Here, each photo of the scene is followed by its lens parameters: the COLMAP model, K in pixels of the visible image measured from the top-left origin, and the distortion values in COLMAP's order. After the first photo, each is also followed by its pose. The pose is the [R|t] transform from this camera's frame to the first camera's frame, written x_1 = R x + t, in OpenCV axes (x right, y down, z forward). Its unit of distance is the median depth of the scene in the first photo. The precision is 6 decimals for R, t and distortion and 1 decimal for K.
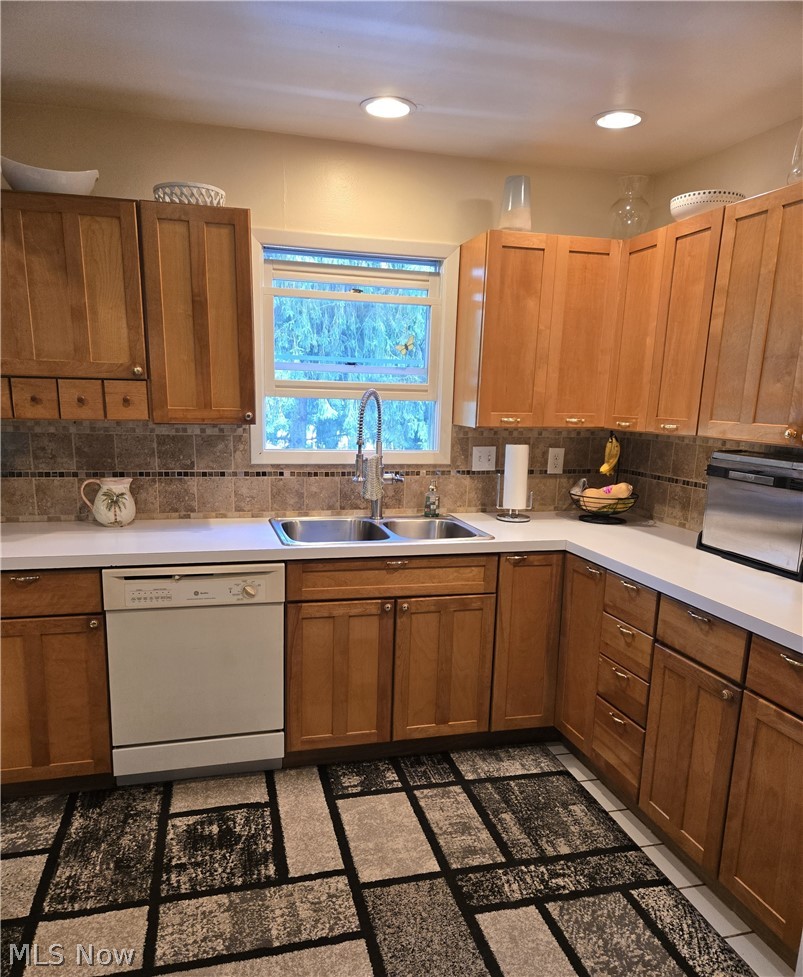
lens RADIAL K [[717.6, 0, 401.4], [0, 717.6, 554.4], [0, 0, 1]] dist [0.098841, -0.095633]
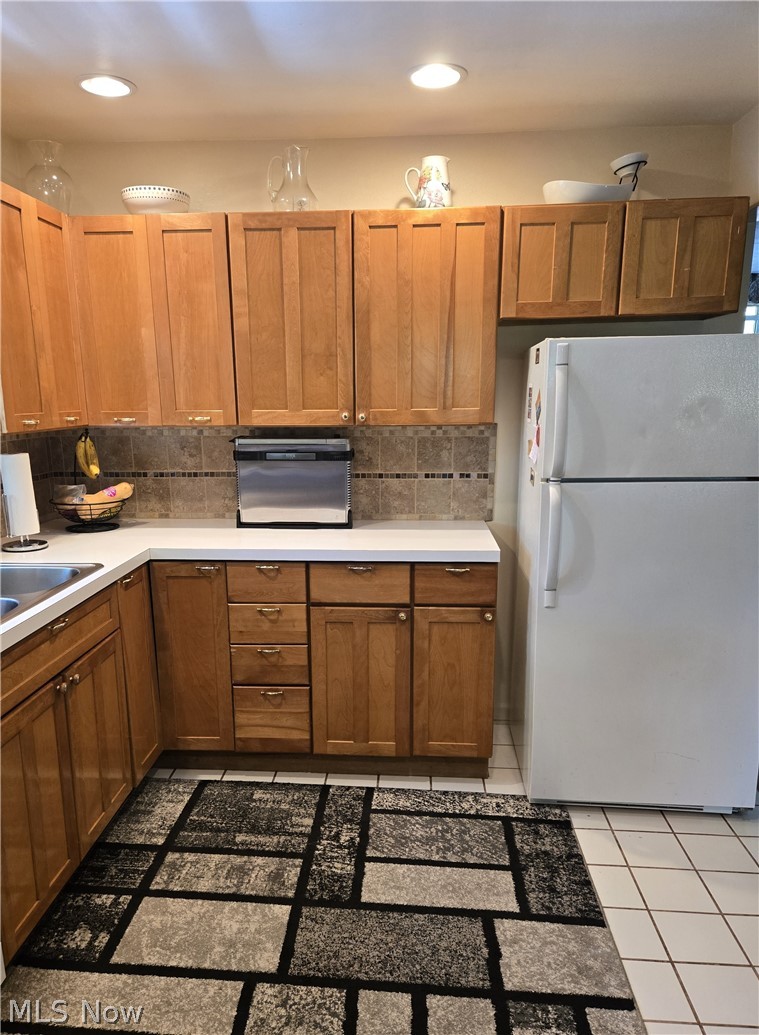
lens RADIAL K [[745.2, 0, 358.7], [0, 745.2, 570.7], [0, 0, 1]] dist [0.087564, -0.062998]
pose [[0.328560, -0.248611, 0.911176, -0.639265], [0.227508, 0.957160, 0.179120, -0.117780], [-0.916672, 0.148448, 0.371046, 0.465186]]
